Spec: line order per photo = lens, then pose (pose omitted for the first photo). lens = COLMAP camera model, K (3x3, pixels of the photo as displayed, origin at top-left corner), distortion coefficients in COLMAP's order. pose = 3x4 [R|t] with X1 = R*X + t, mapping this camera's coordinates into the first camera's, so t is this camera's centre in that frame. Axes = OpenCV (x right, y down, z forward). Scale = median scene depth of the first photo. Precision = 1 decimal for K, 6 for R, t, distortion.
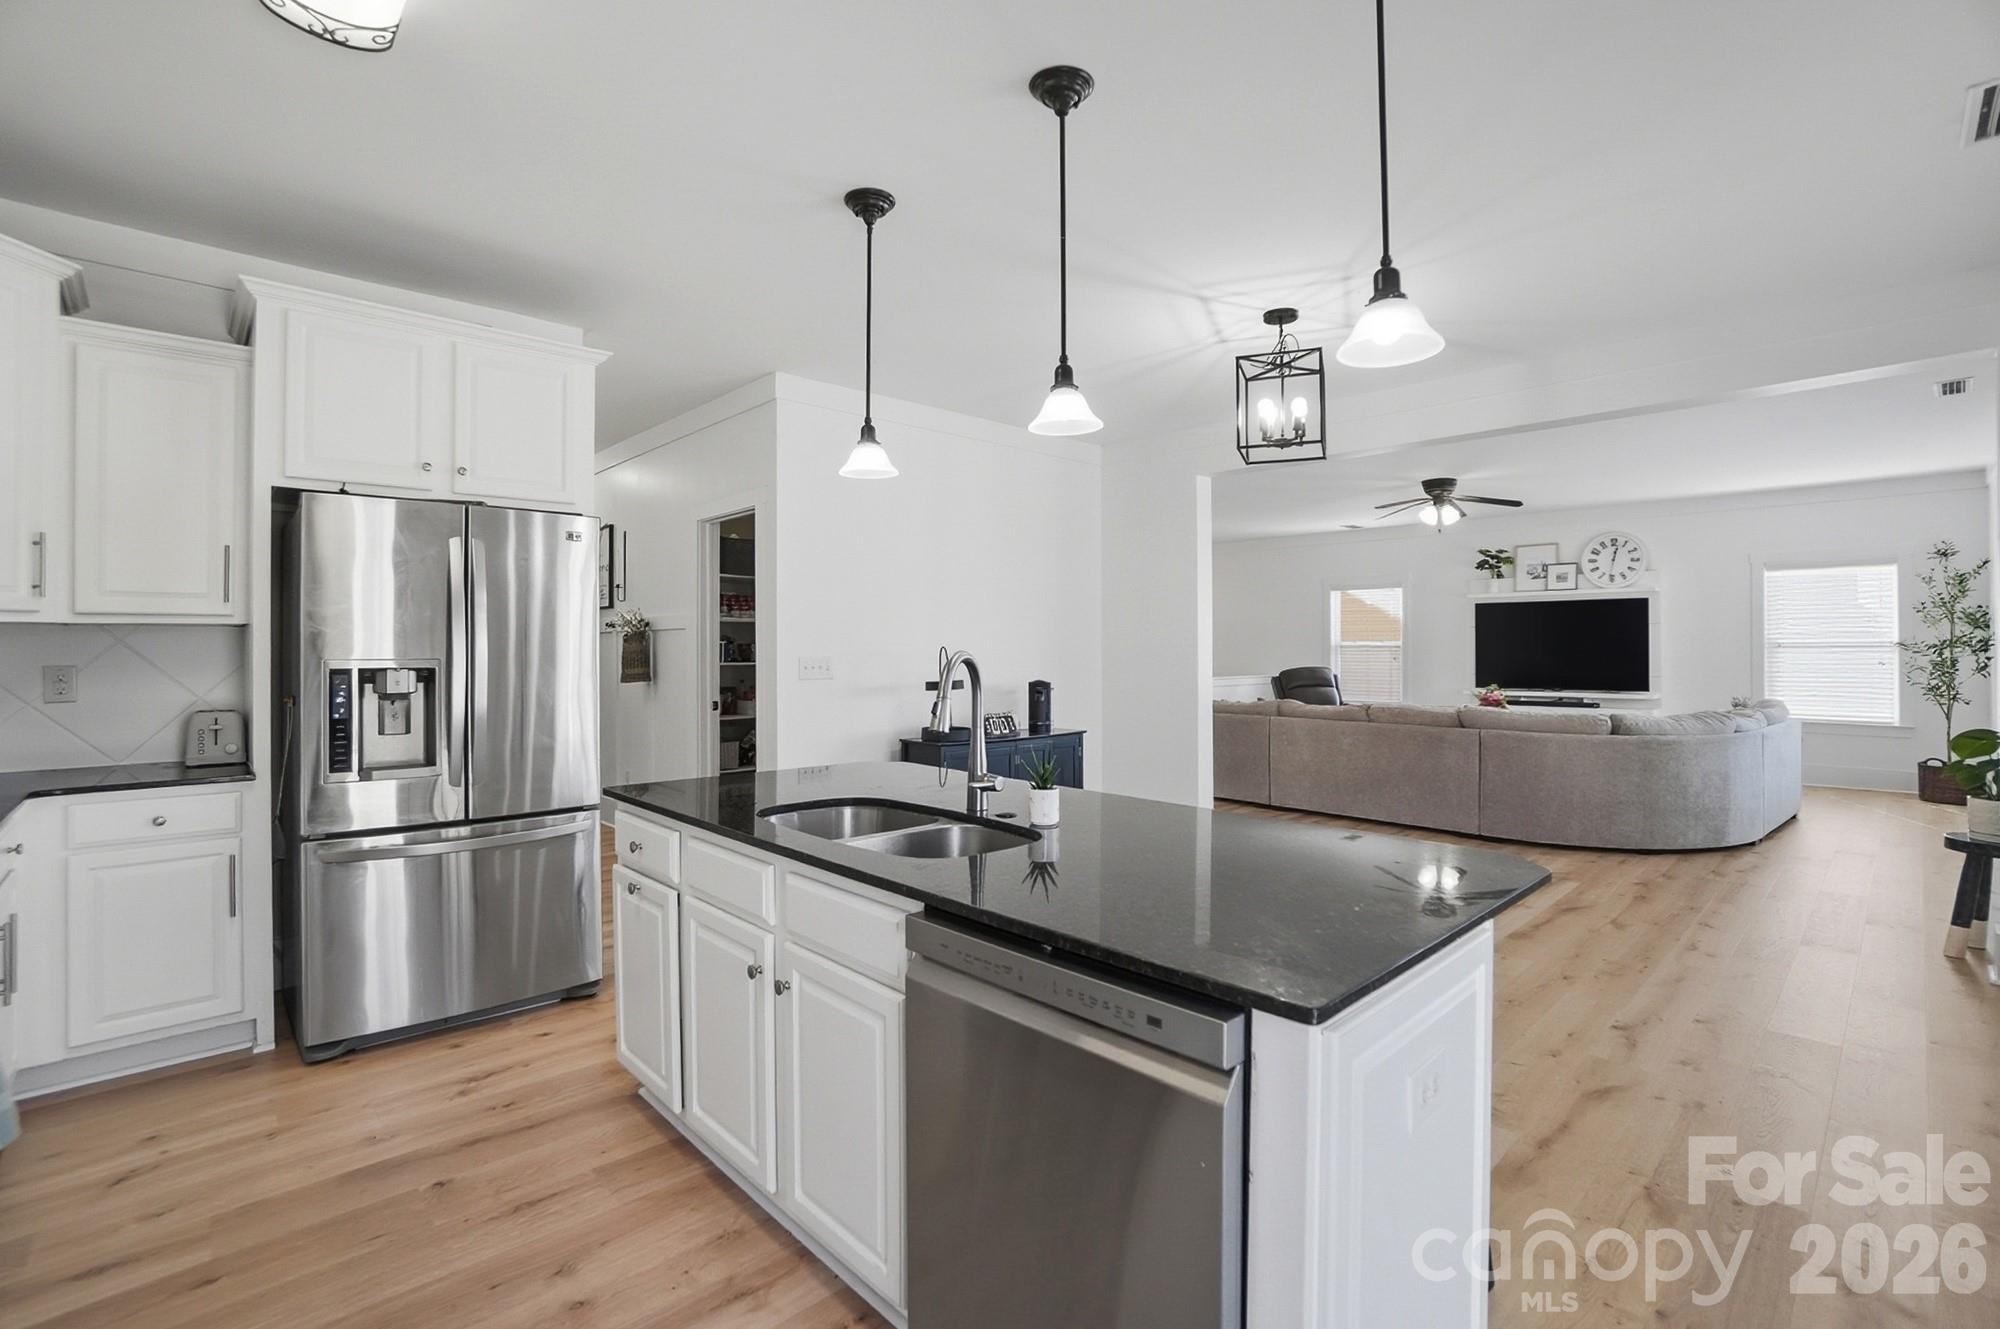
lens RADIAL K [[896.6, 0, 993.6], [0, 896.6, 646.6], [0, 0, 1]] dist [-0.048434, 0.013602]
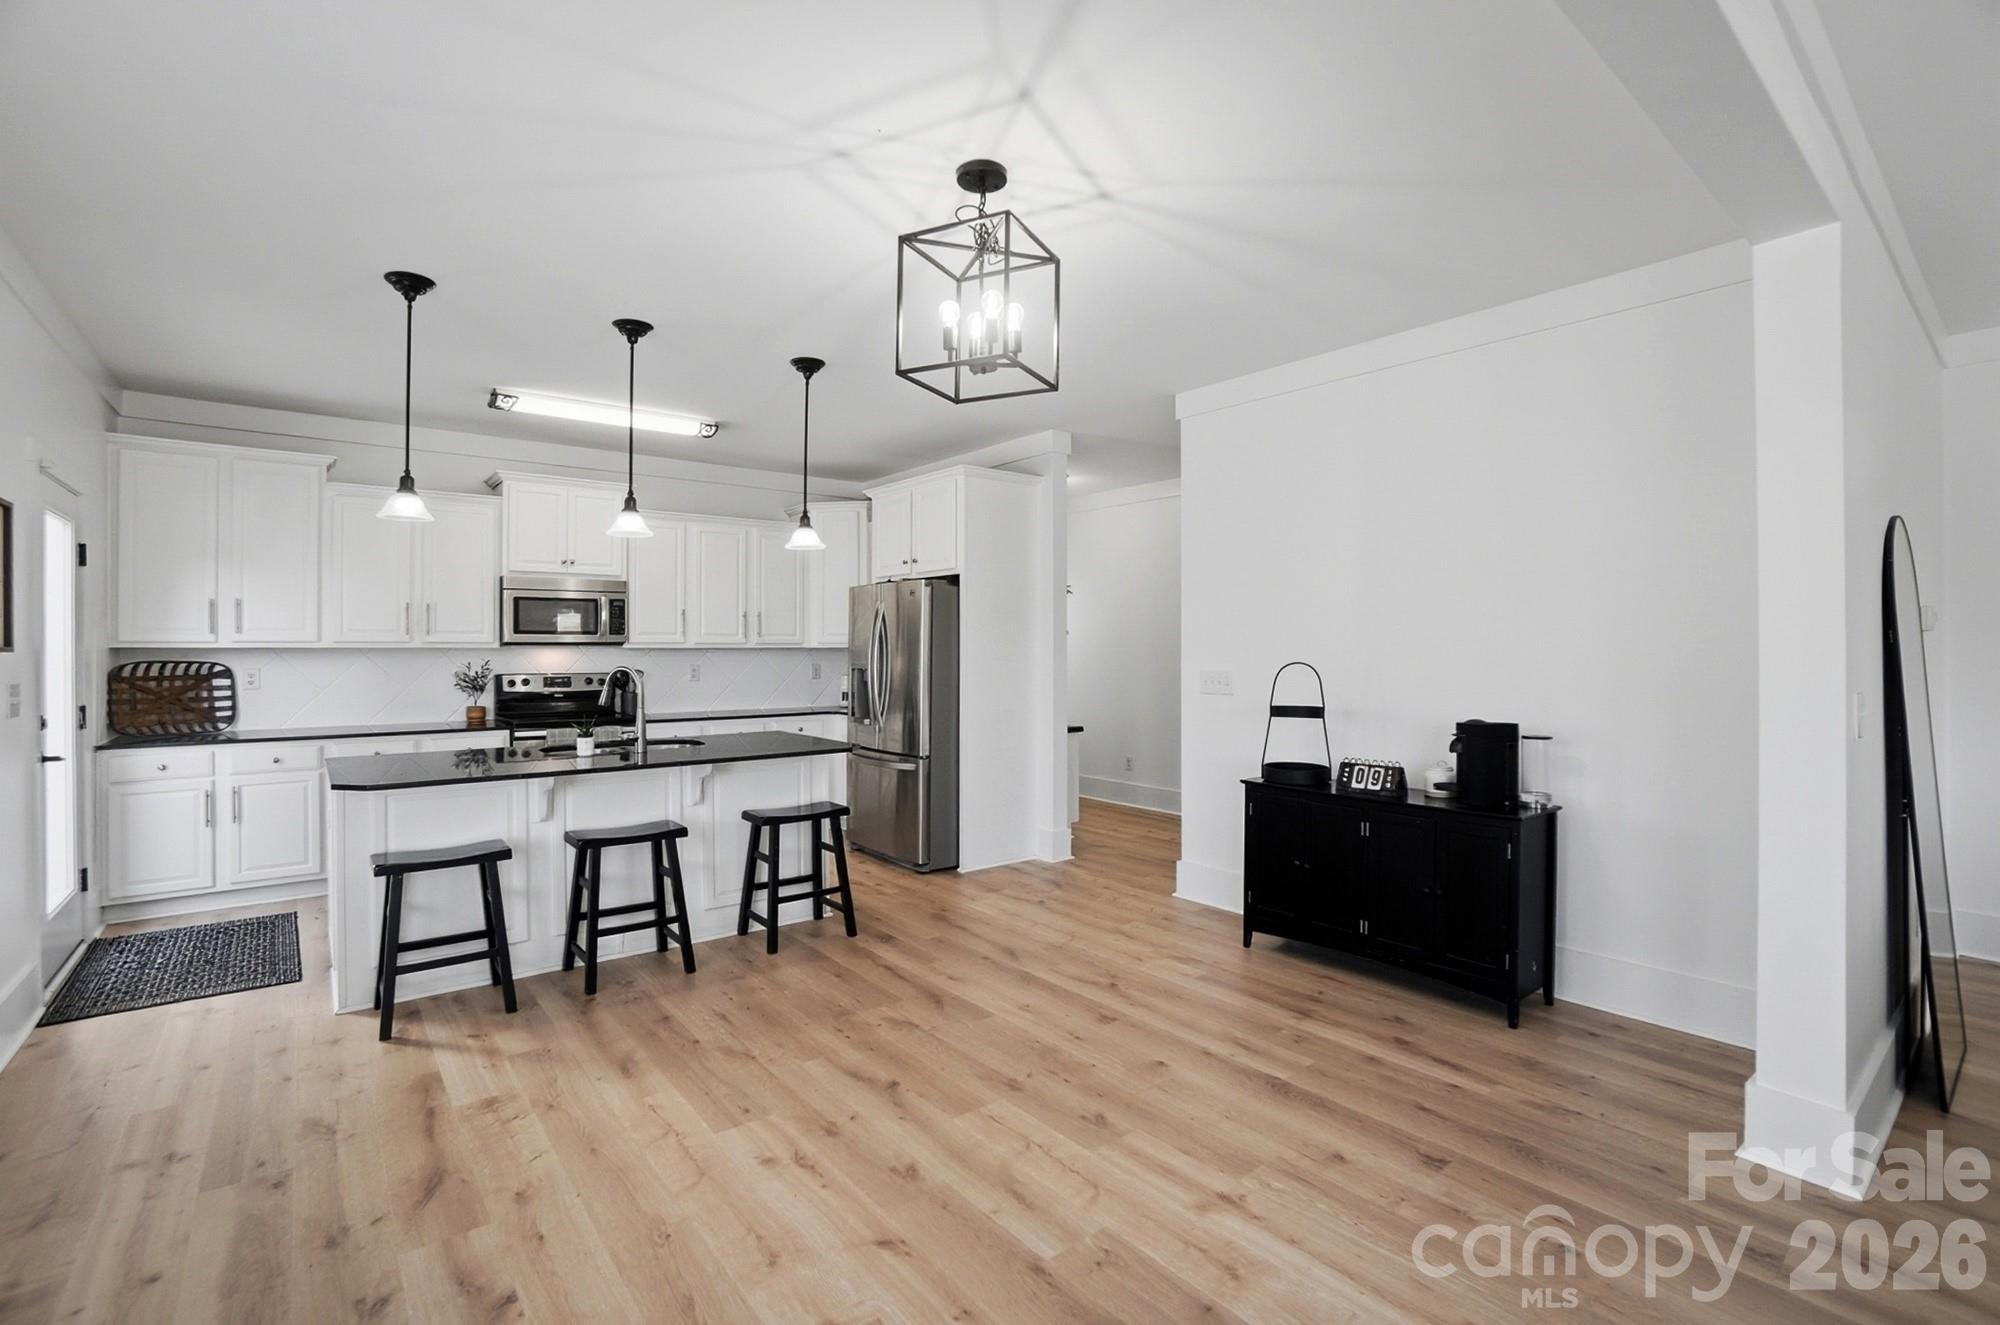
lens RADIAL K [[896.6, 0, 987.4], [0, 896.6, 650.3], [0, 0, 1]] dist [-0.048434, 0.013602]
pose [[-0.093090, 0.004787, -0.995646, 0.430980], [0.003256, 0.999985, 0.004504, -0.008095], [0.995652, -0.002822, -0.093104, 0.466161]]
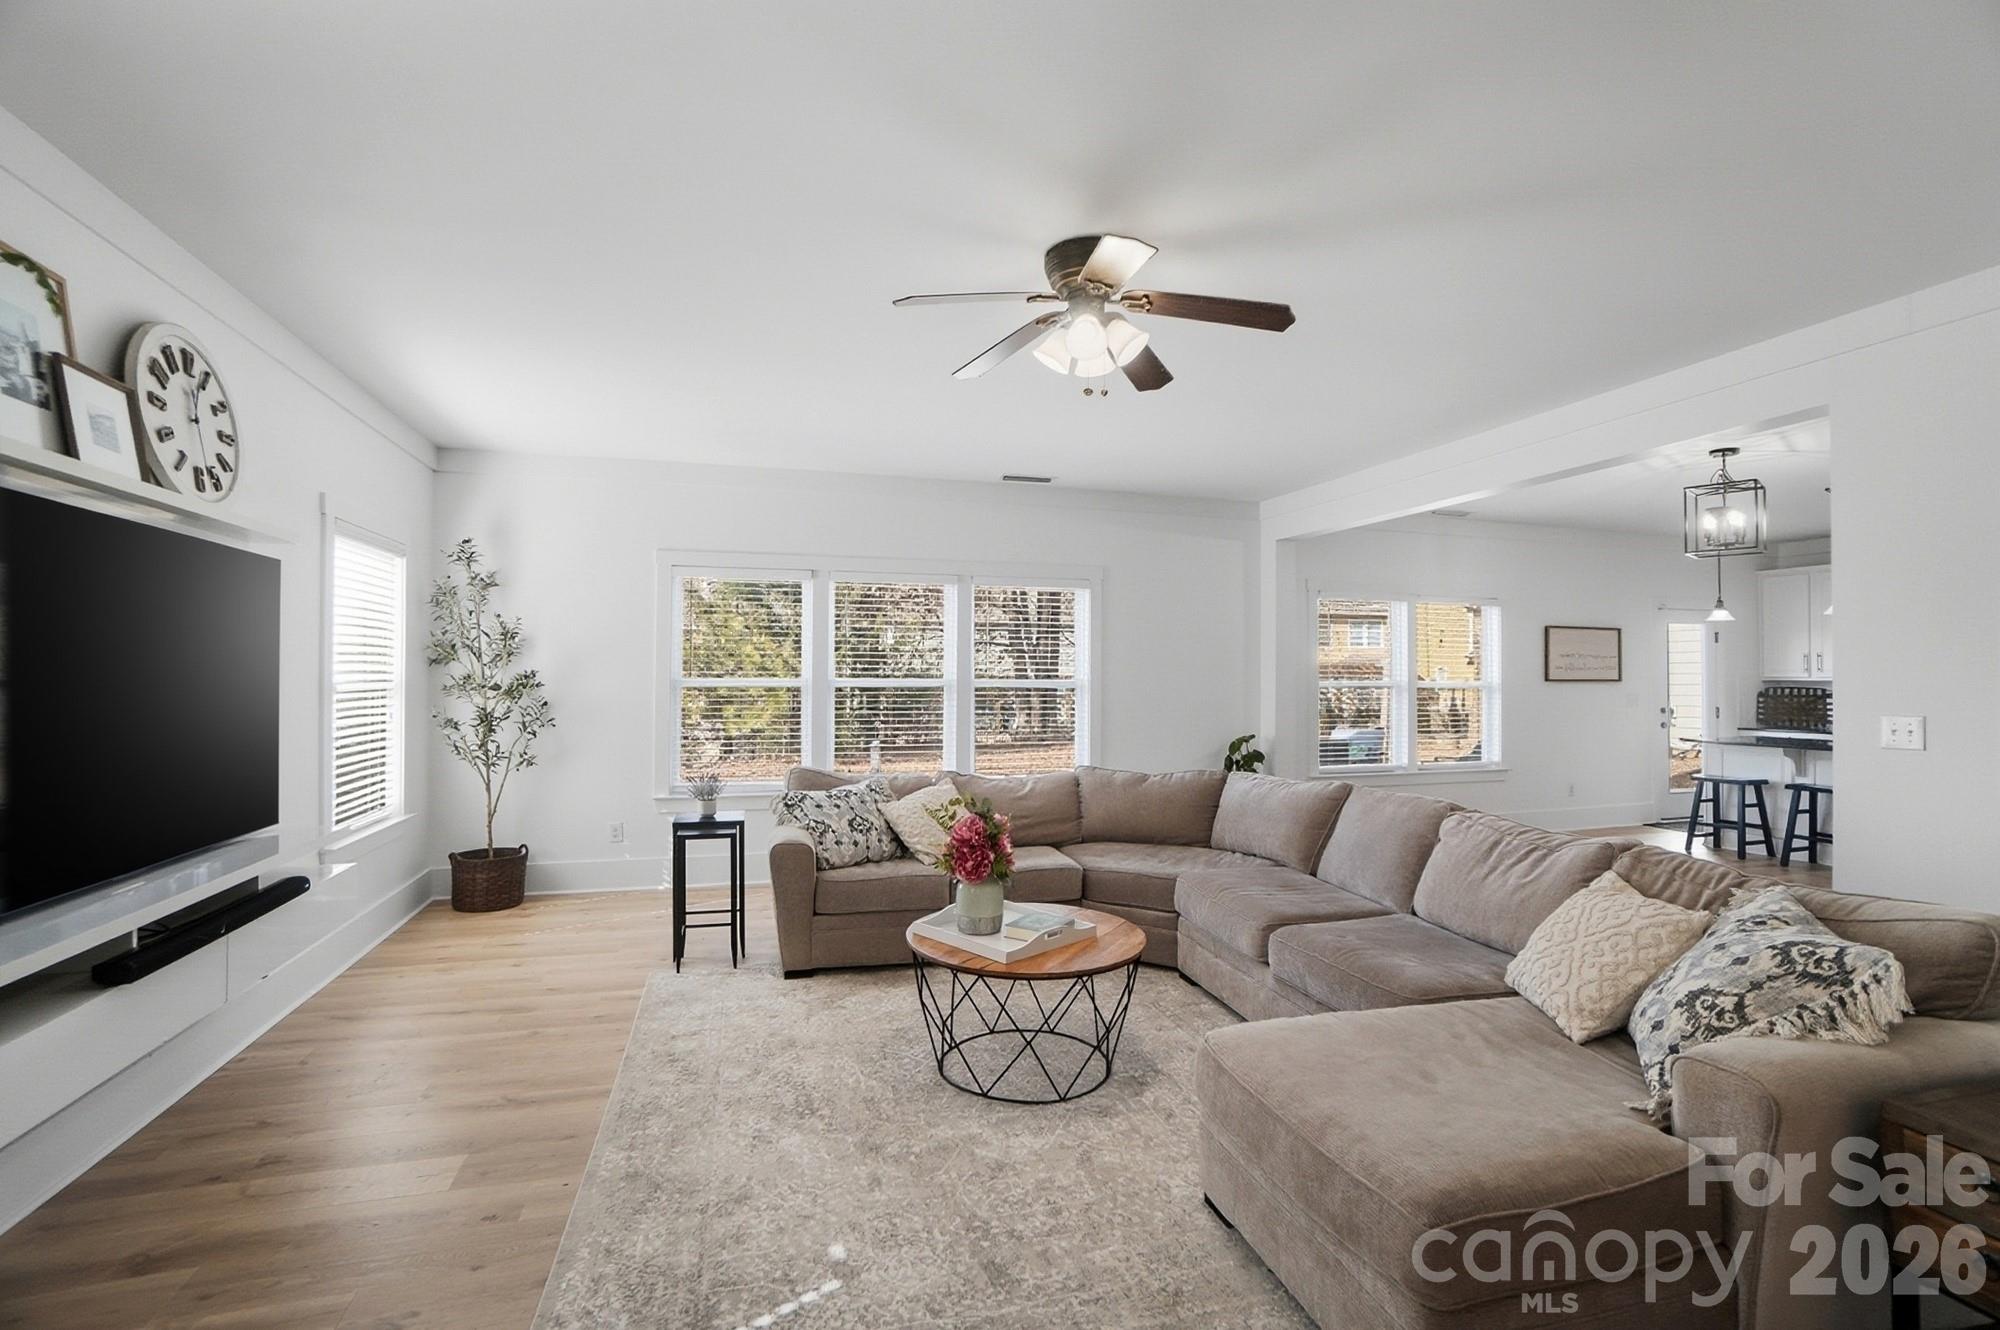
lens RADIAL K [[896.6, 0, 1002.4], [0, 896.6, 680.3], [0, 0, 1]] dist [-0.048434, 0.013602]
pose [[-0.900181, -0.001280, 0.435514, 0.329737], [-0.001163, 0.999999, 0.000535, -0.008088], [-0.435514, -0.000025, -0.900182, 1.193956]]
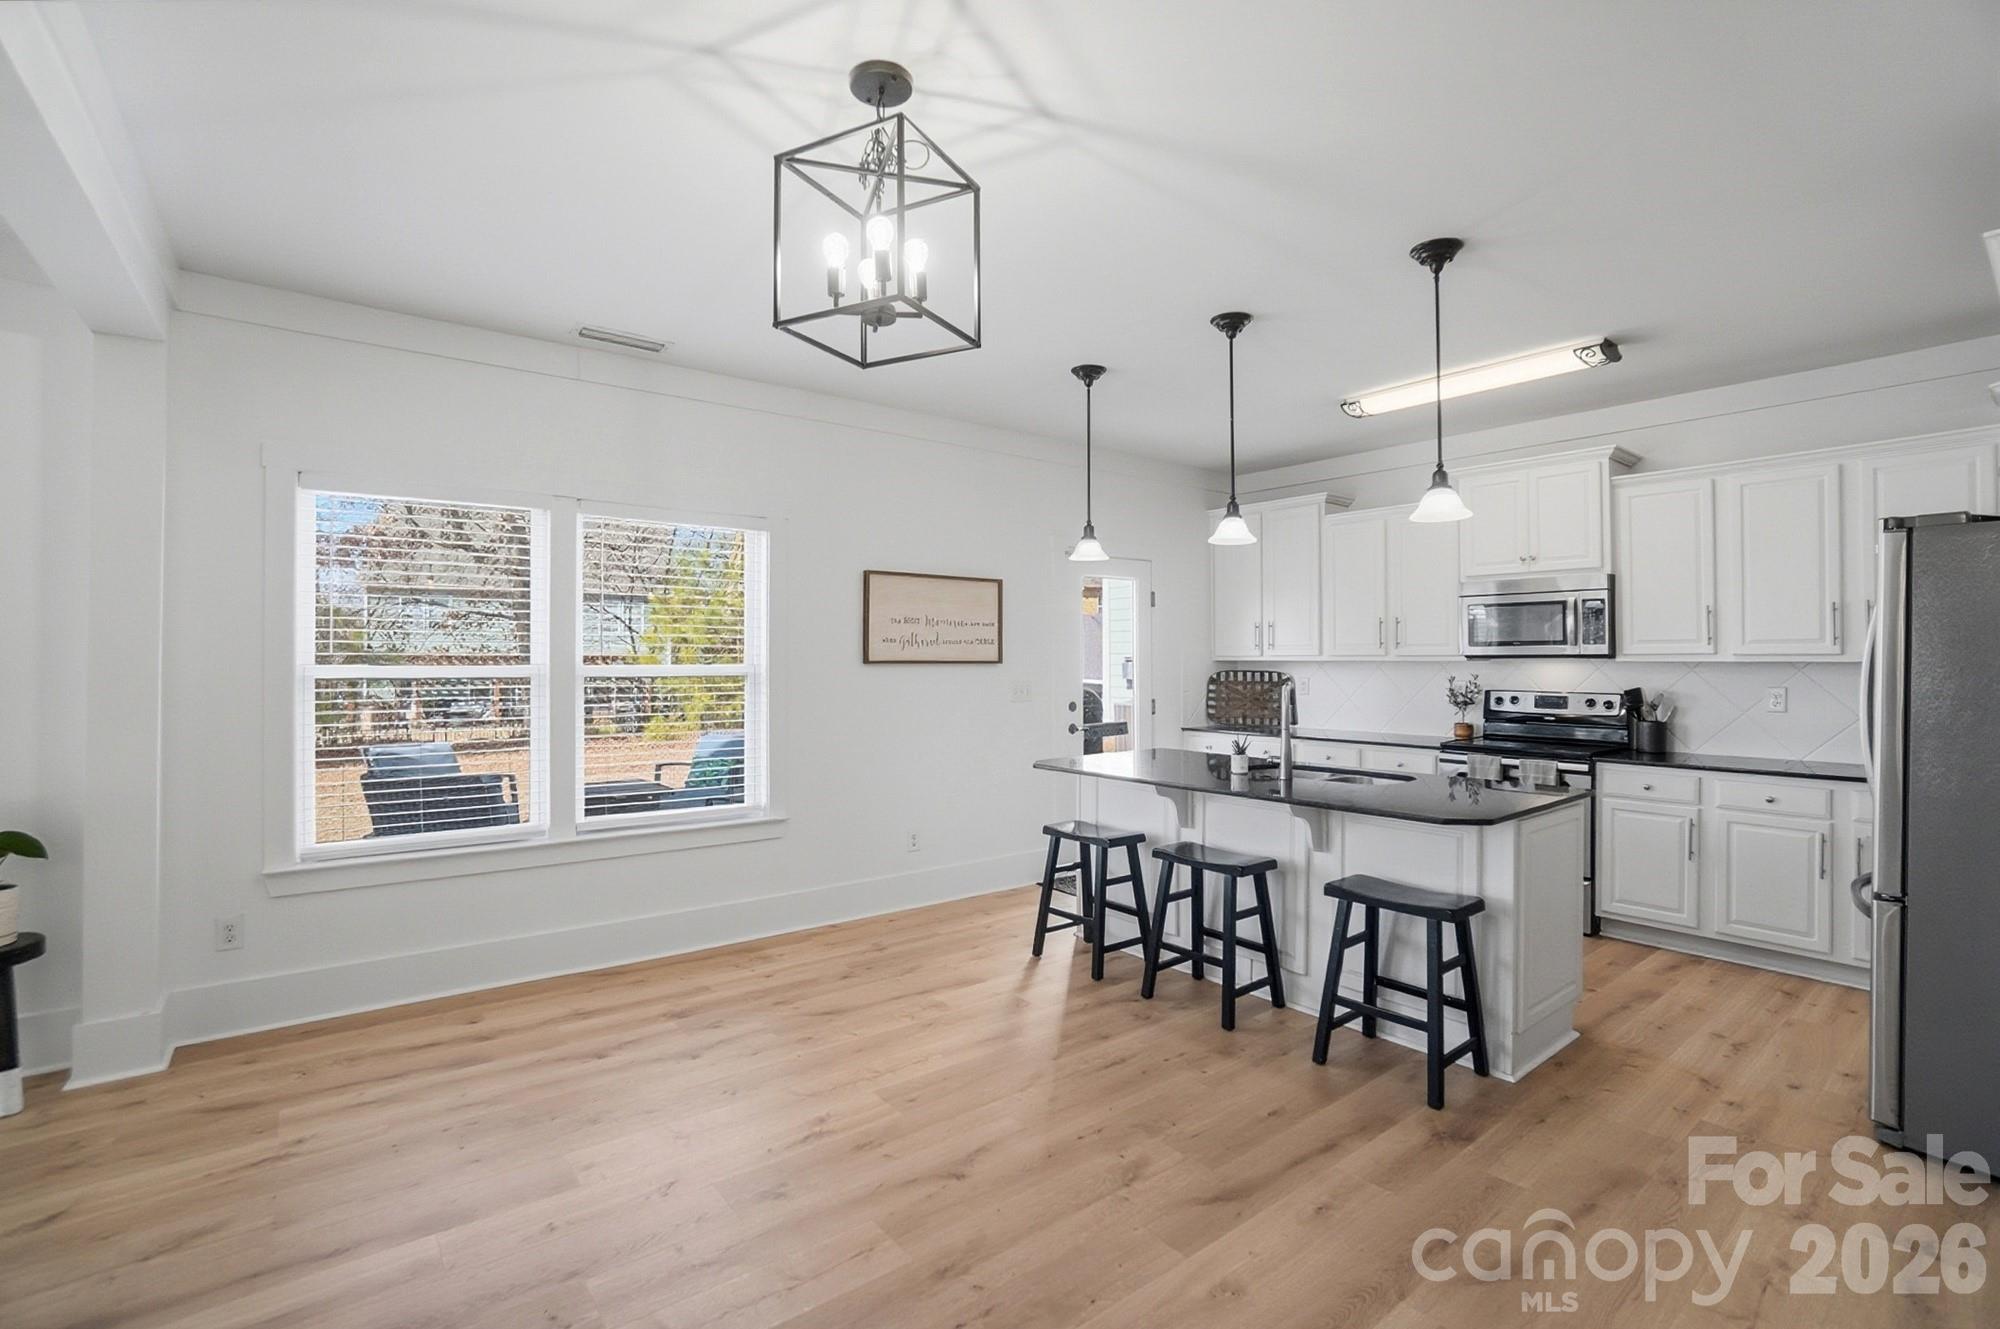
lens RADIAL K [[896.6, 0, 1002.0], [0, 896.6, 645.8], [0, 0, 1]] dist [-0.048434, 0.013602]
pose [[-0.996213, 0.002808, 0.086903, 0.088704], [0.001228, 0.999833, -0.018225, -0.007965], [-0.086939, -0.018049, -0.996050, 0.667832]]
